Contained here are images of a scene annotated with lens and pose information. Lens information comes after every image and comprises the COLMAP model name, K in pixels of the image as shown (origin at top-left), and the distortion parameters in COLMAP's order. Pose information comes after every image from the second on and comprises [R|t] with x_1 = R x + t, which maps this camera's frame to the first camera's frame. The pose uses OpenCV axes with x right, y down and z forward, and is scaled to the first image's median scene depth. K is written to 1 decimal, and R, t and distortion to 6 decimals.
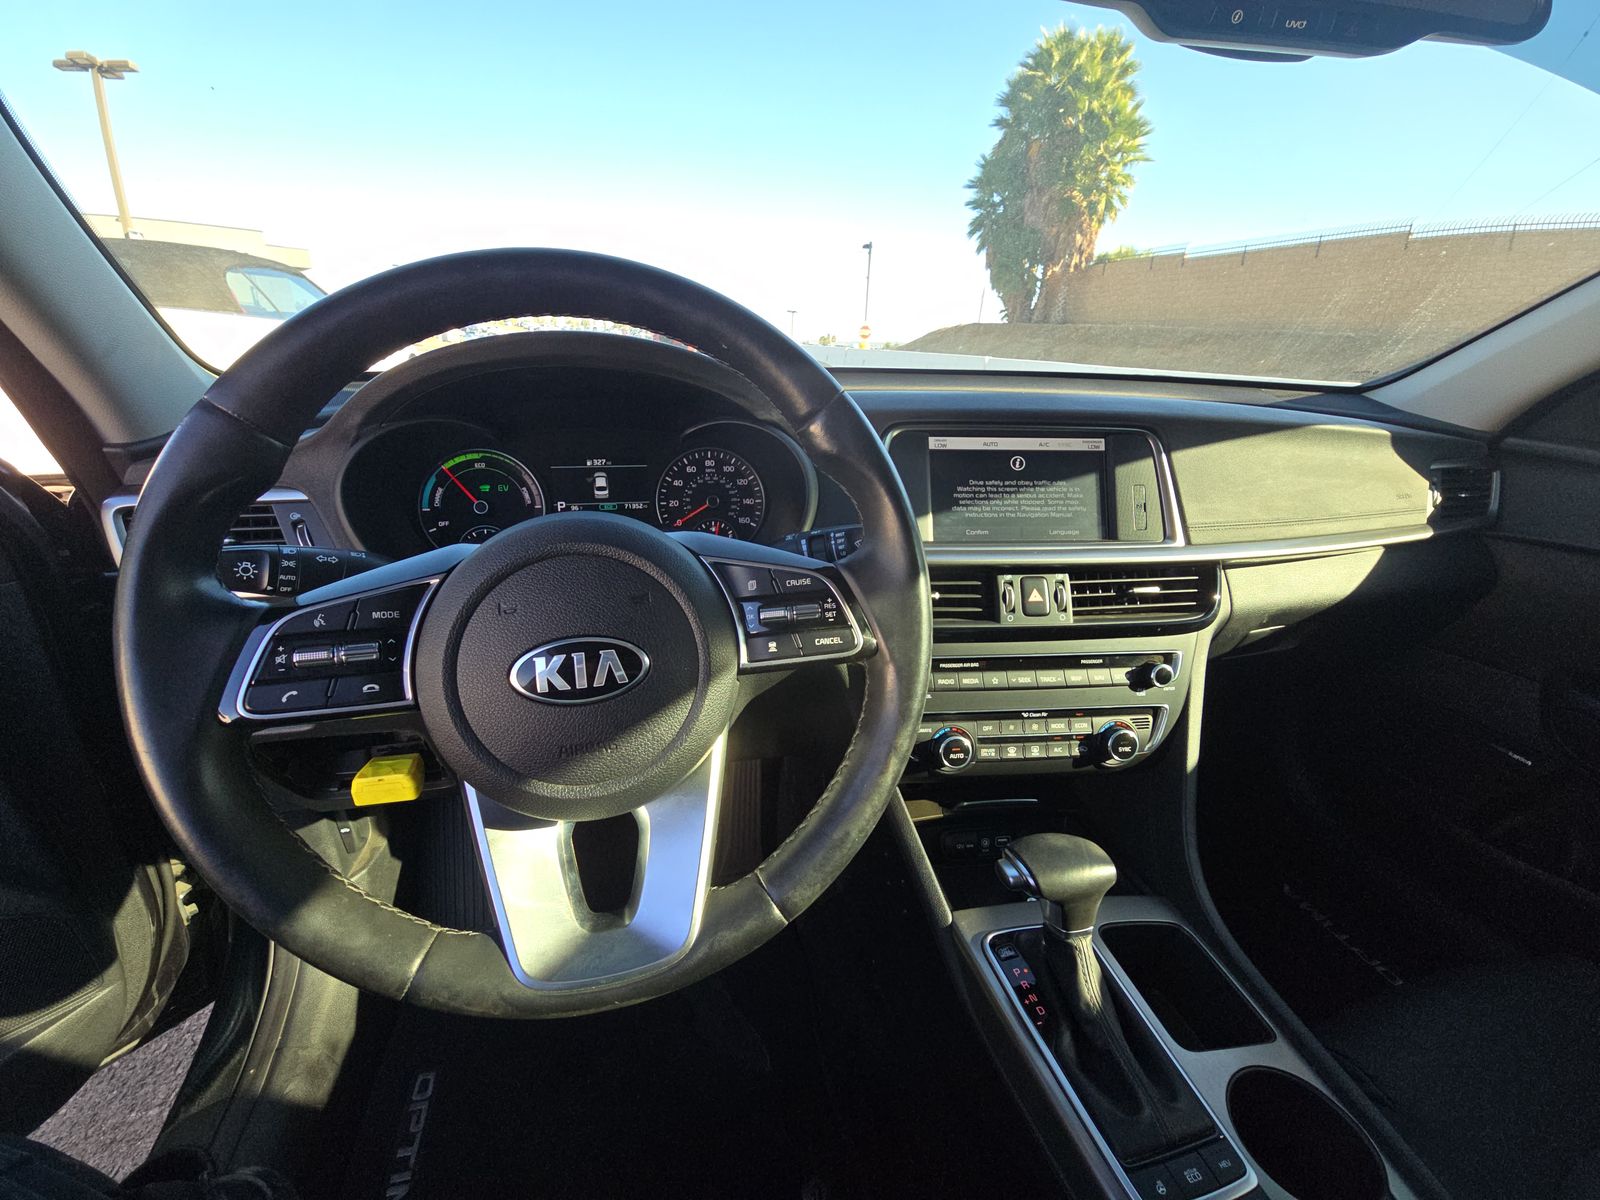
lens RADIAL K [[637.6, 0, 801.3], [0, 637.6, 612.4], [0, 0, 1]] dist [-0.000437, -0.000101]
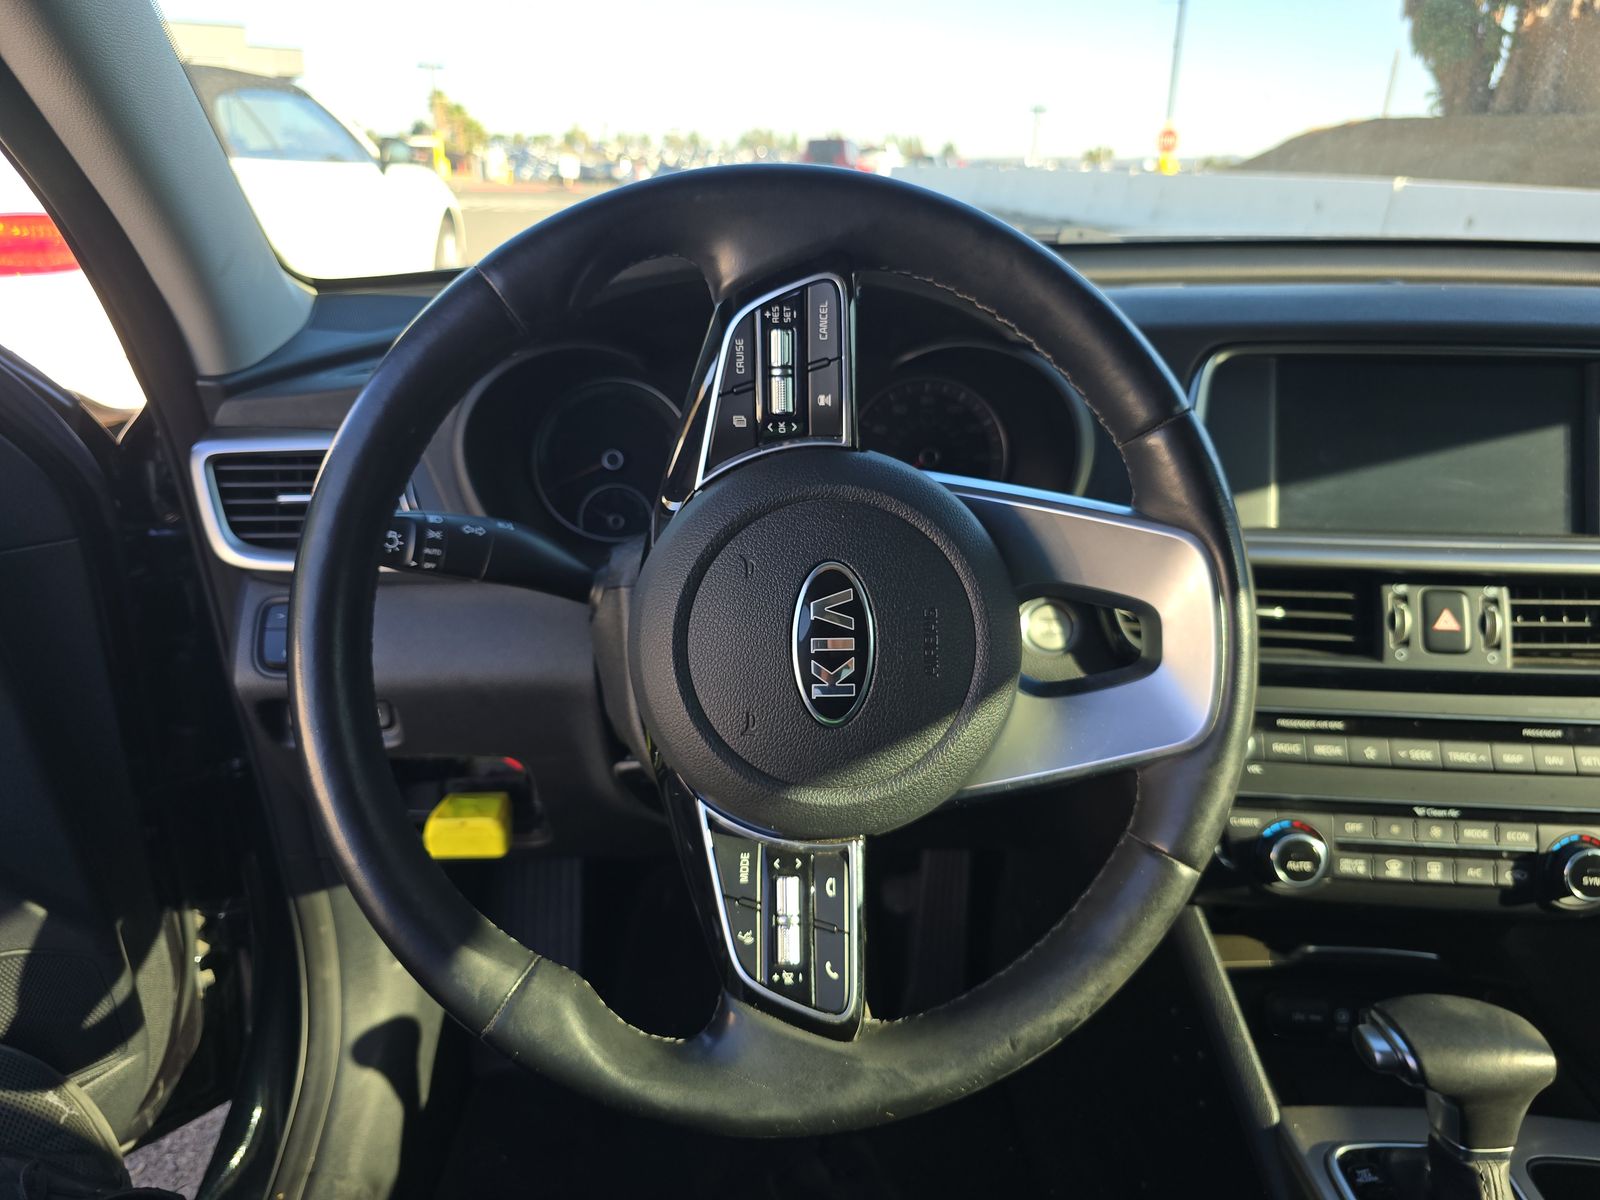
lens RADIAL K [[1101.1, 0, 800.0], [0, 1101.1, 600.0], [0, 0, 1]] dist [-0.002048, -0.014110]
pose [[0.978164, 0.047922, -0.202234, -0.033357], [-0.052043, 0.998531, -0.015107, 0.002656], [0.201213, 0.025302, 0.979221, -0.174659]]
